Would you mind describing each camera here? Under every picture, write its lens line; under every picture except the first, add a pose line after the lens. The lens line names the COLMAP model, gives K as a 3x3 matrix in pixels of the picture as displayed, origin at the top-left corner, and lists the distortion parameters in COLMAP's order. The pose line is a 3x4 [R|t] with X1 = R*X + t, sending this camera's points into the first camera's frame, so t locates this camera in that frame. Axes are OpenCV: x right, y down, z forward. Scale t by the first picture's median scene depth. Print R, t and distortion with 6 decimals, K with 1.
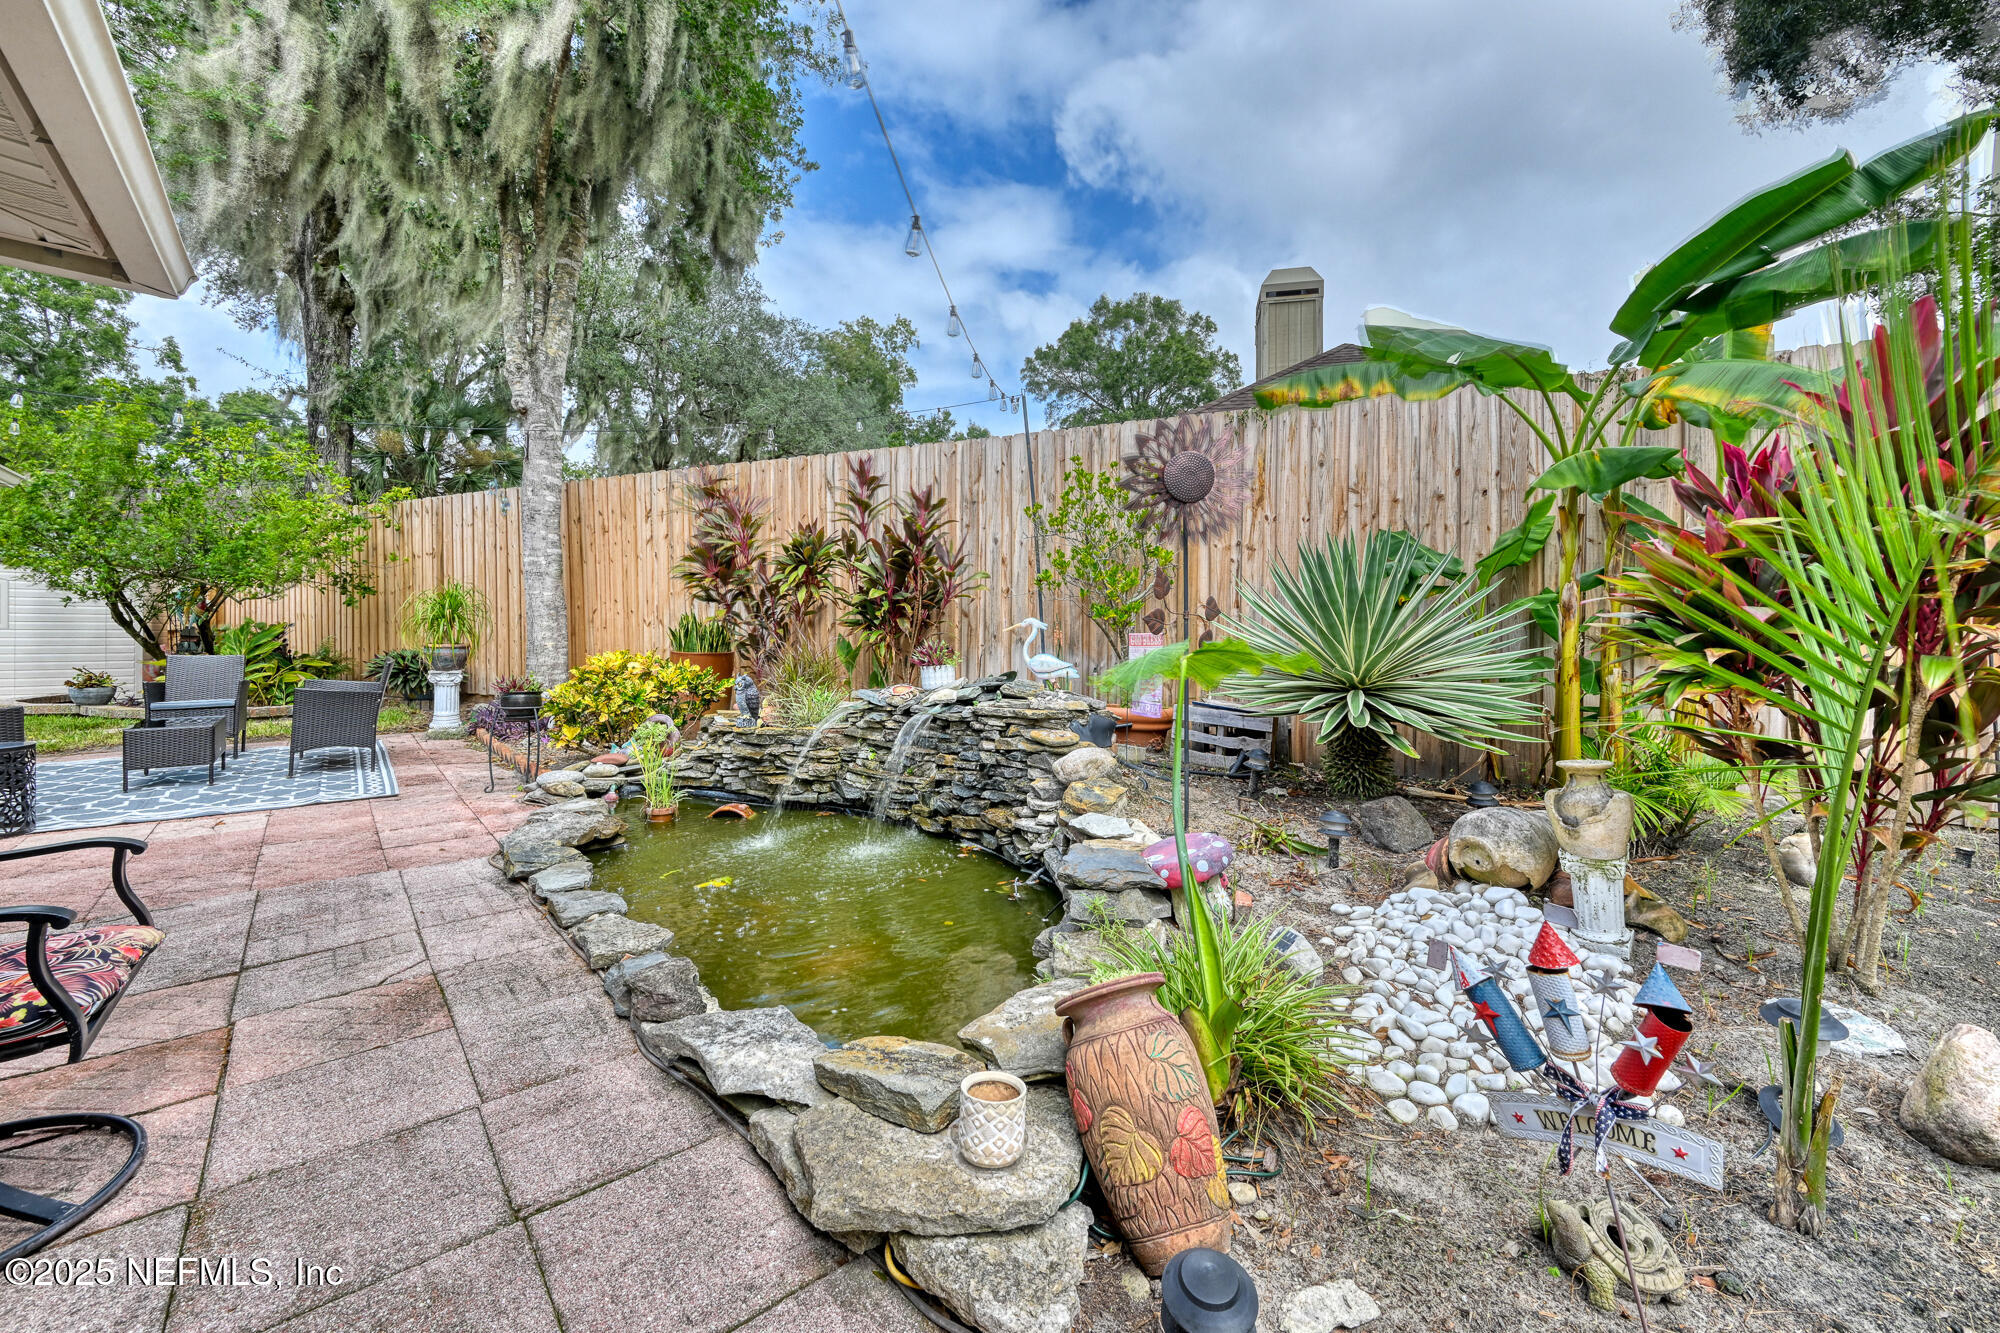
lens RADIAL K [[796.1, 0, 1019.5], [0, 796.1, 639.5], [0, 0, 1]] dist [0.001048, -0.001146]
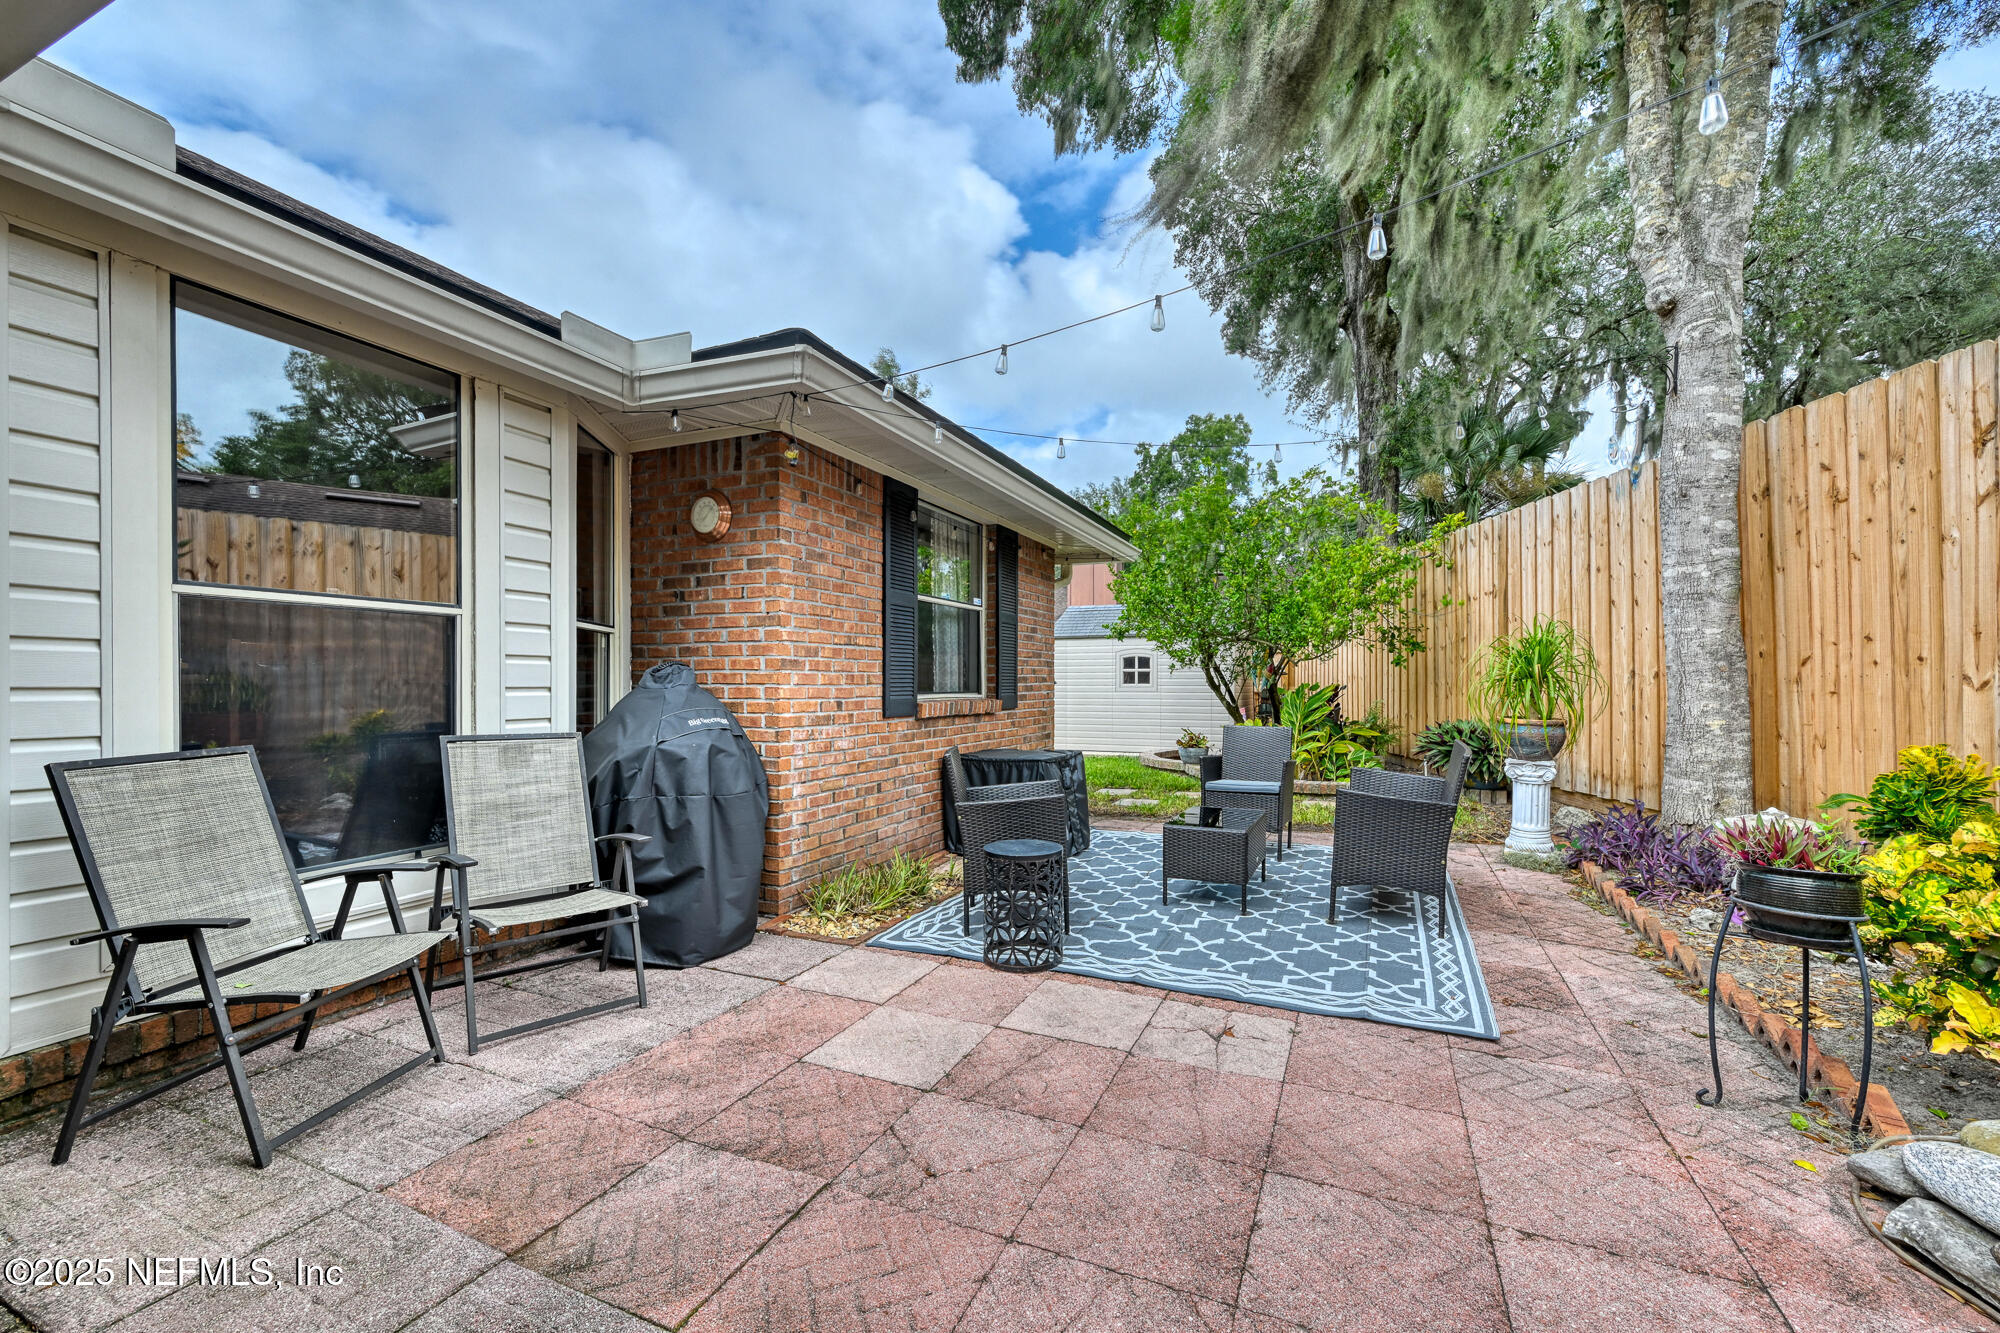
lens RADIAL K [[796.1, 0, 1008.9], [0, 796.1, 686.3], [0, 0, 1]] dist [0.001048, -0.001146]
pose [[0.413344, -0.005291, -0.910560, -0.261691], [-0.008919, 0.999912, -0.009859, -0.008664], [0.910531, 0.012197, 0.413260, 0.297313]]
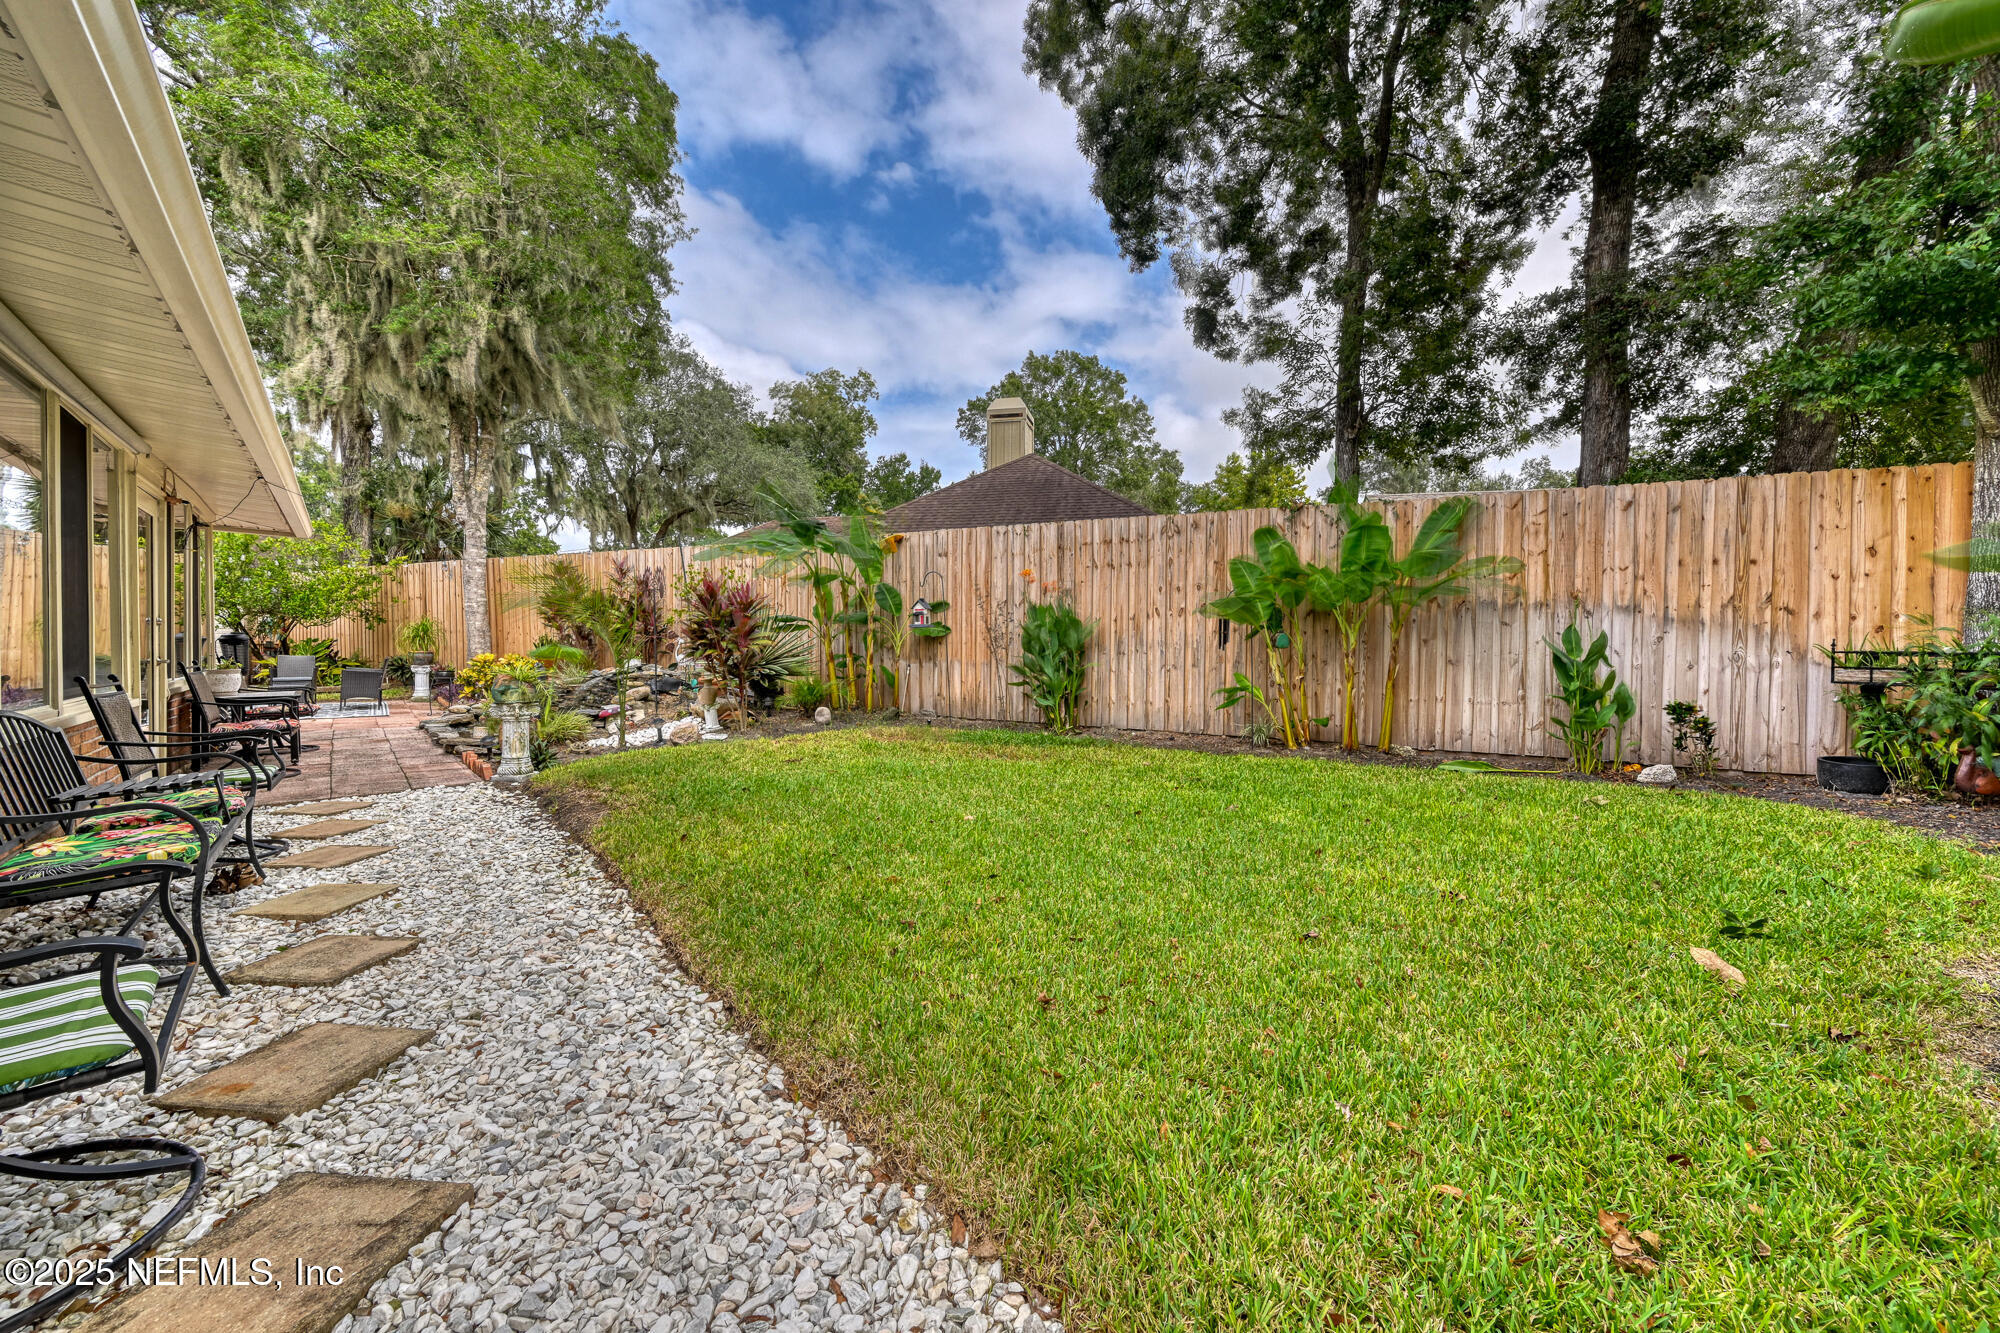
lens RADIAL K [[796.1, 0, 1026.7], [0, 796.1, 670.6], [0, 0, 1]] dist [0.001048, -0.001146]
pose [[0.999818, 0.003622, -0.018739, 0.592047], [-0.003392, 0.999919, 0.012293, 0.019516], [0.018782, -0.012227, 0.999749, -0.673338]]
